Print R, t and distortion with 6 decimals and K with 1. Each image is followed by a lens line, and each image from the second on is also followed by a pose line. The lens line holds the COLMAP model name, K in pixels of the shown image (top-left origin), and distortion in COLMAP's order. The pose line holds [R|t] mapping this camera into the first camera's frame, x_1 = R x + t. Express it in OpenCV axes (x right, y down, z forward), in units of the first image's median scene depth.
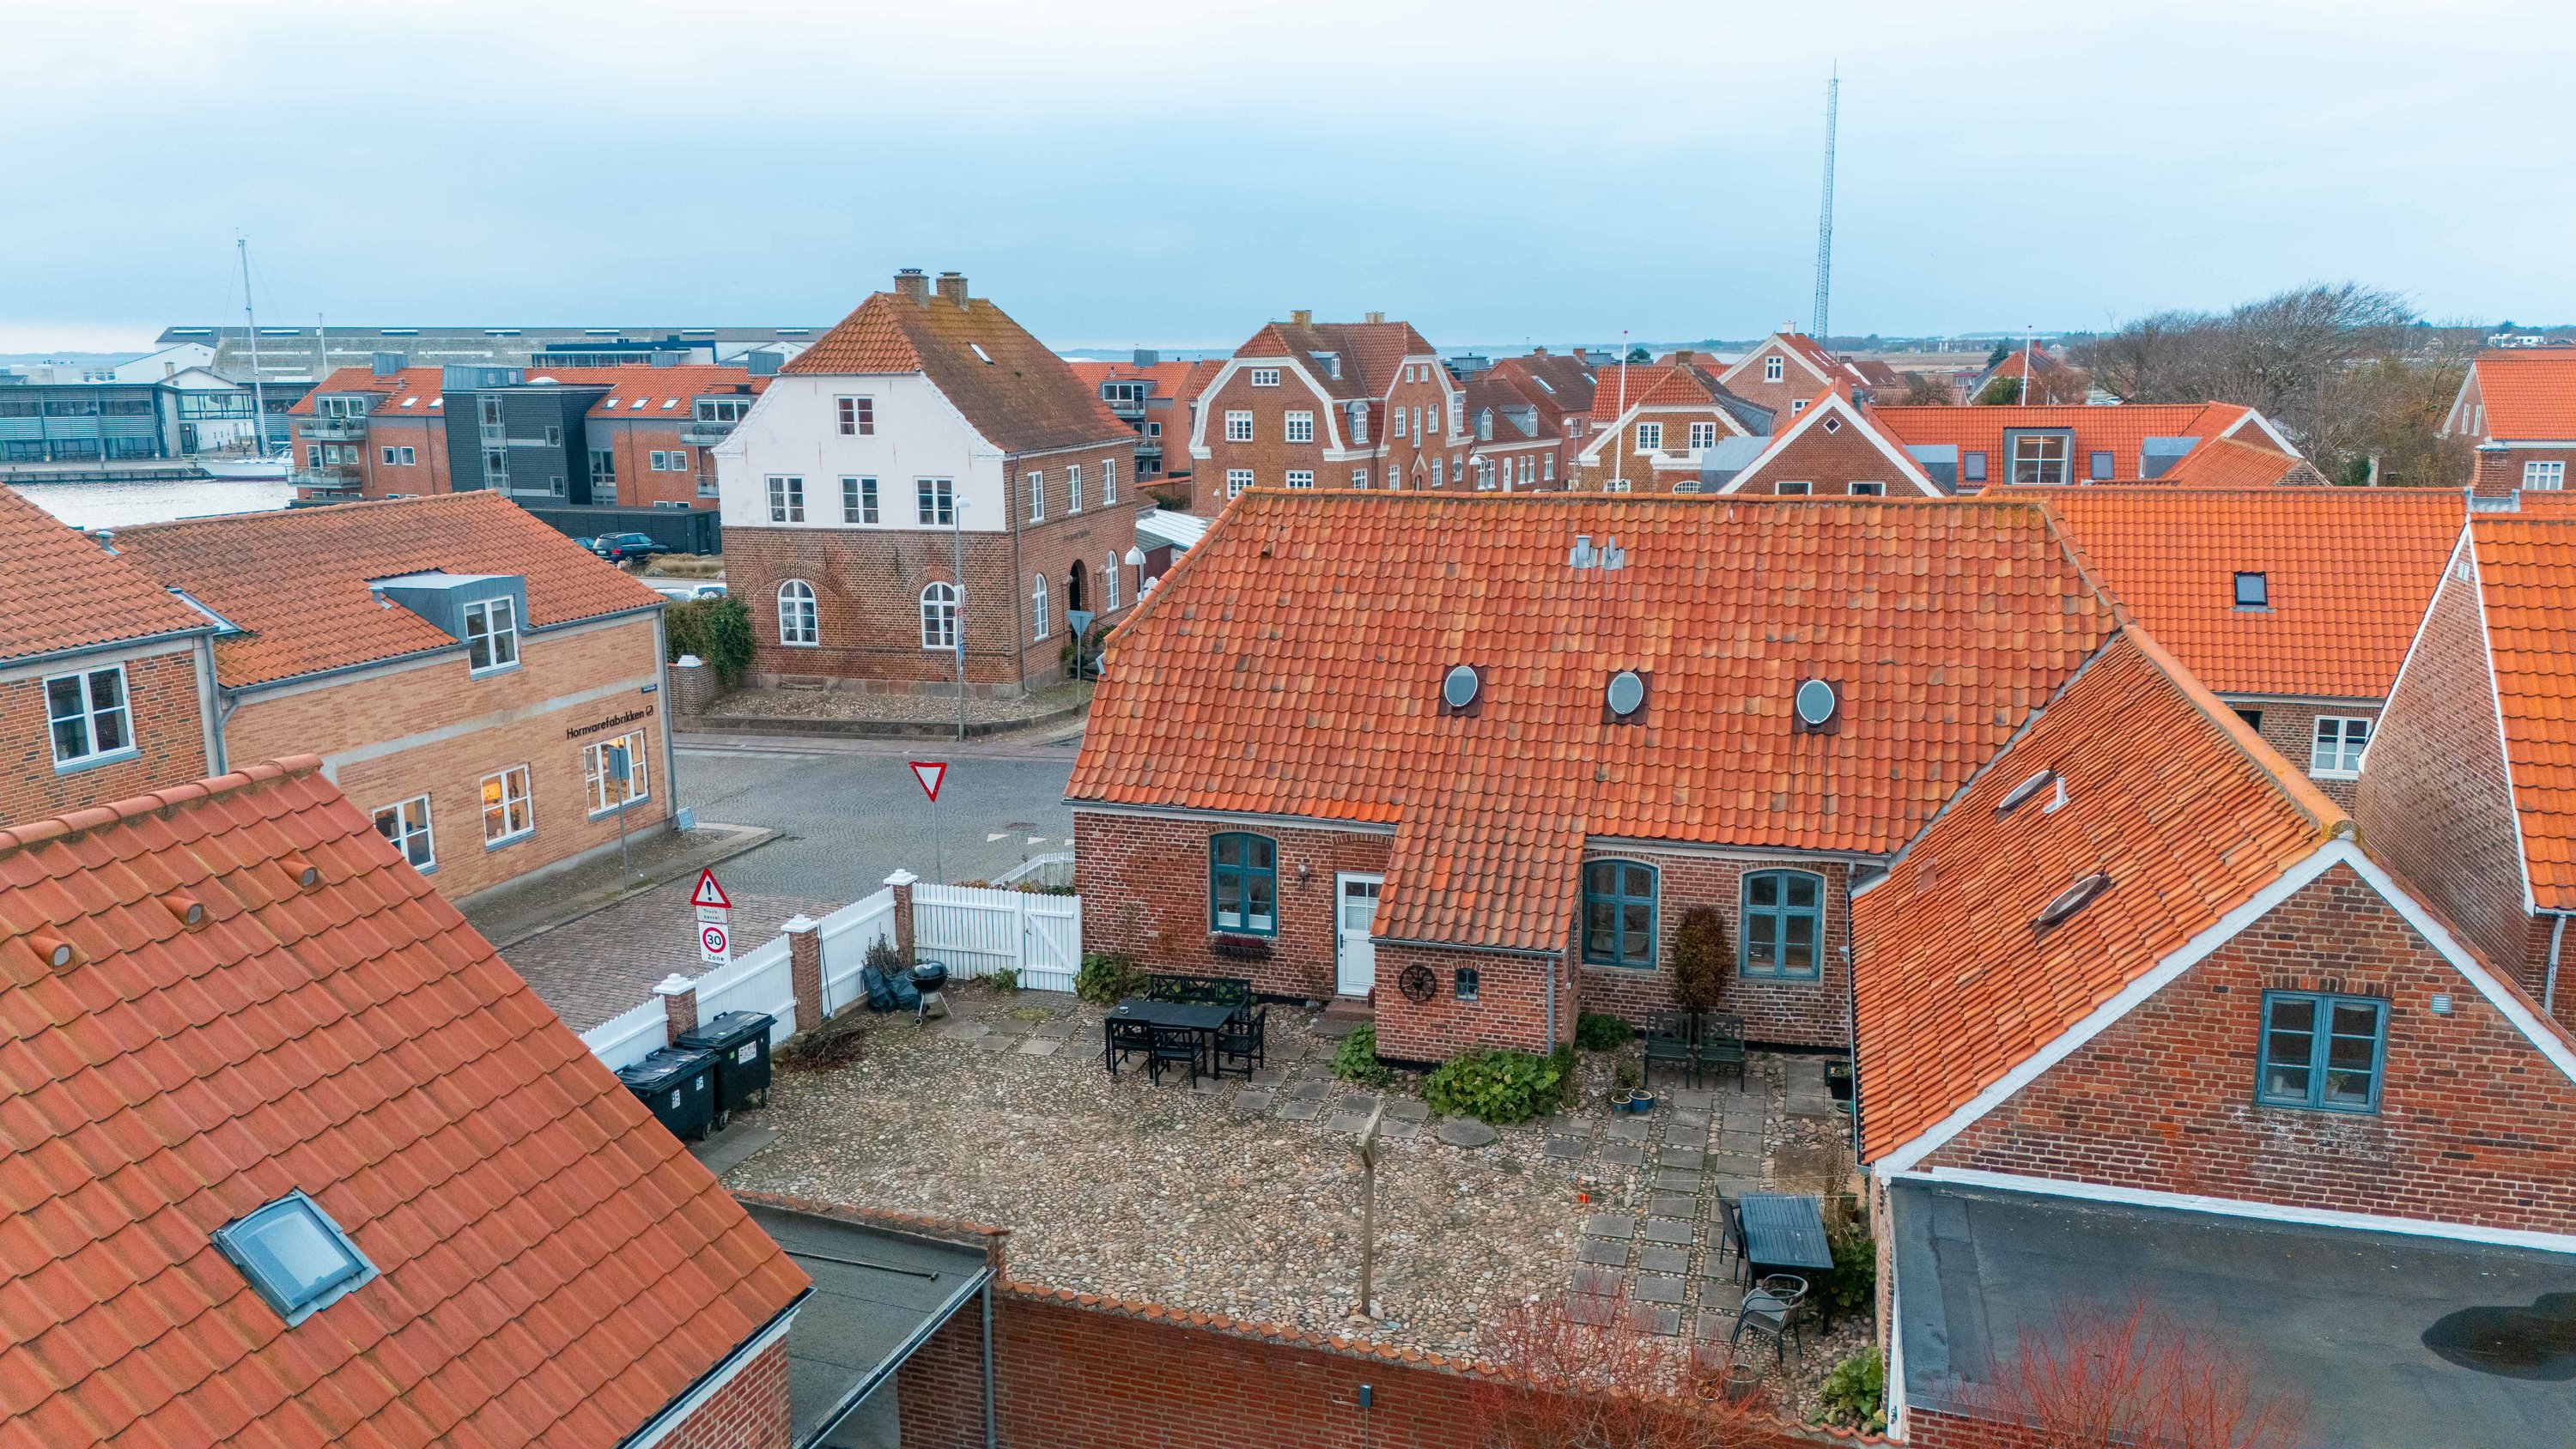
lens RADIAL K [[1877.4, 0, 1286.8], [0, 1877.4, 720.4], [0, 0, 1]] dist [0.084370, -0.073491]
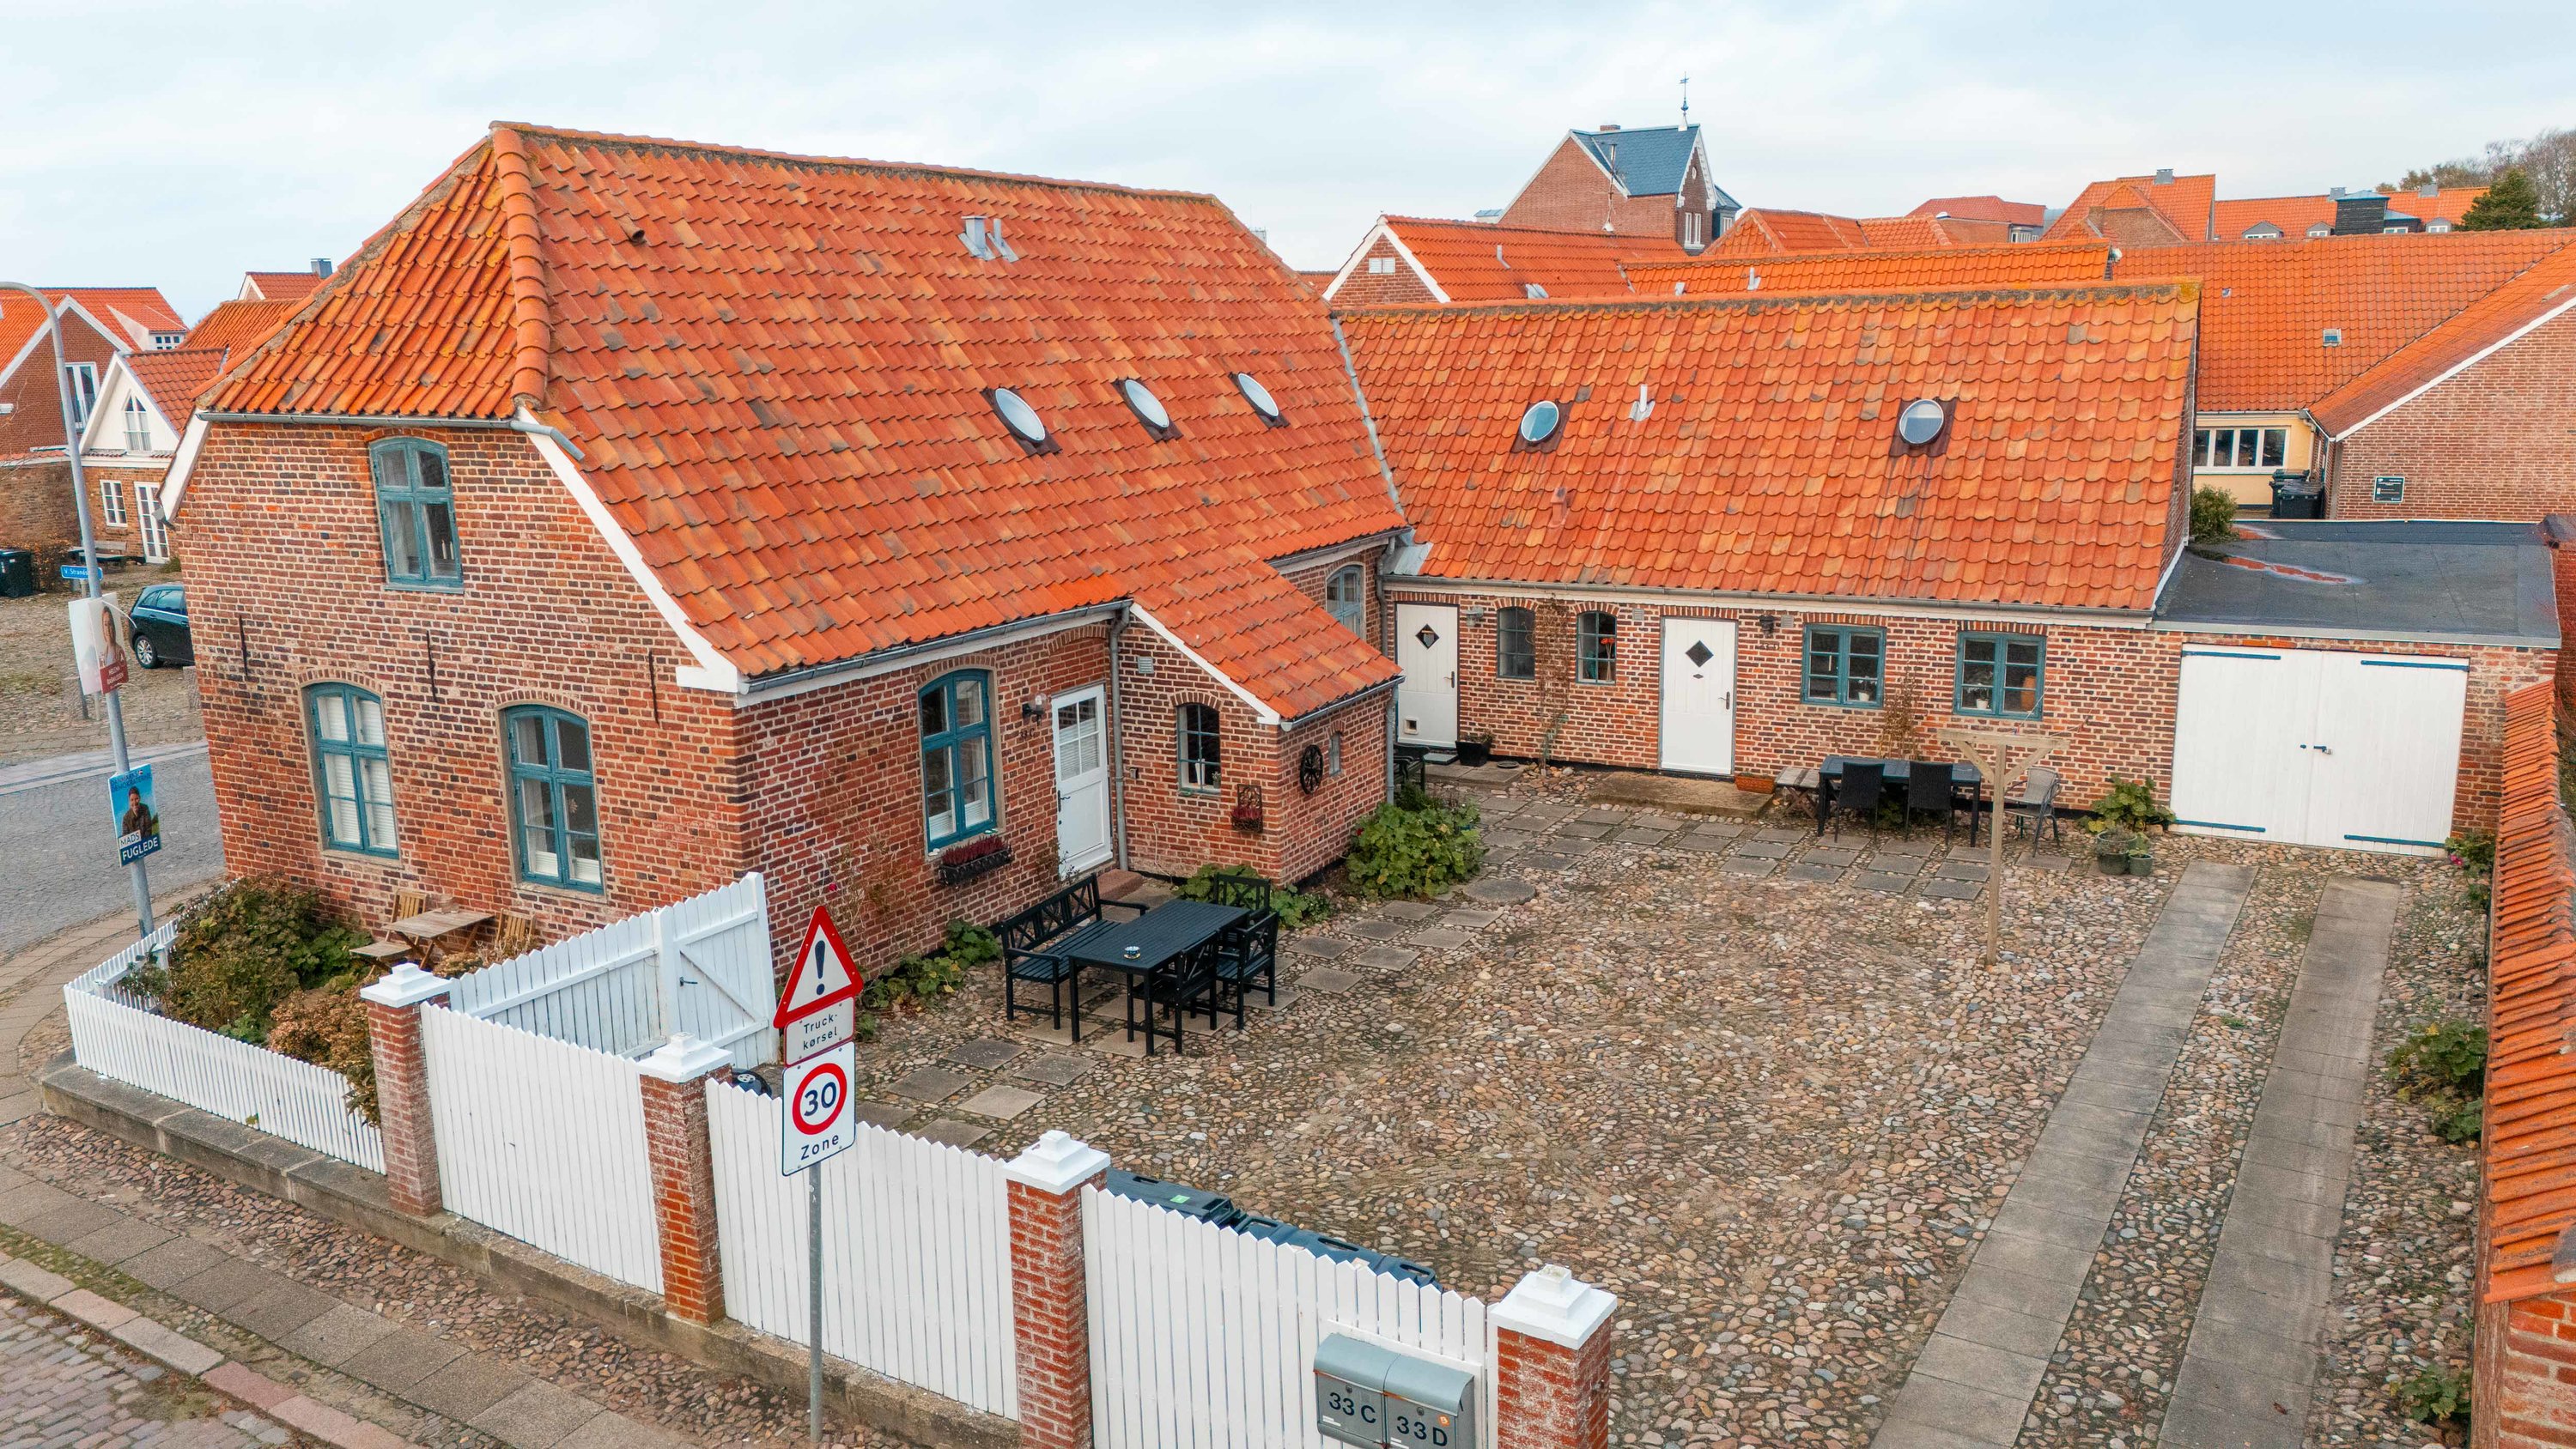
lens RADIAL K [[1877.4, 0, 1290.9], [0, 1877.4, 716.3], [0, 0, 1]] dist [0.084370, -0.073491]
pose [[0.225288, -0.200792, 0.953377, -0.582787], [0.210721, 0.965414, 0.153533, 0.003506], [-0.951232, 0.166307, 0.259807, 0.743748]]
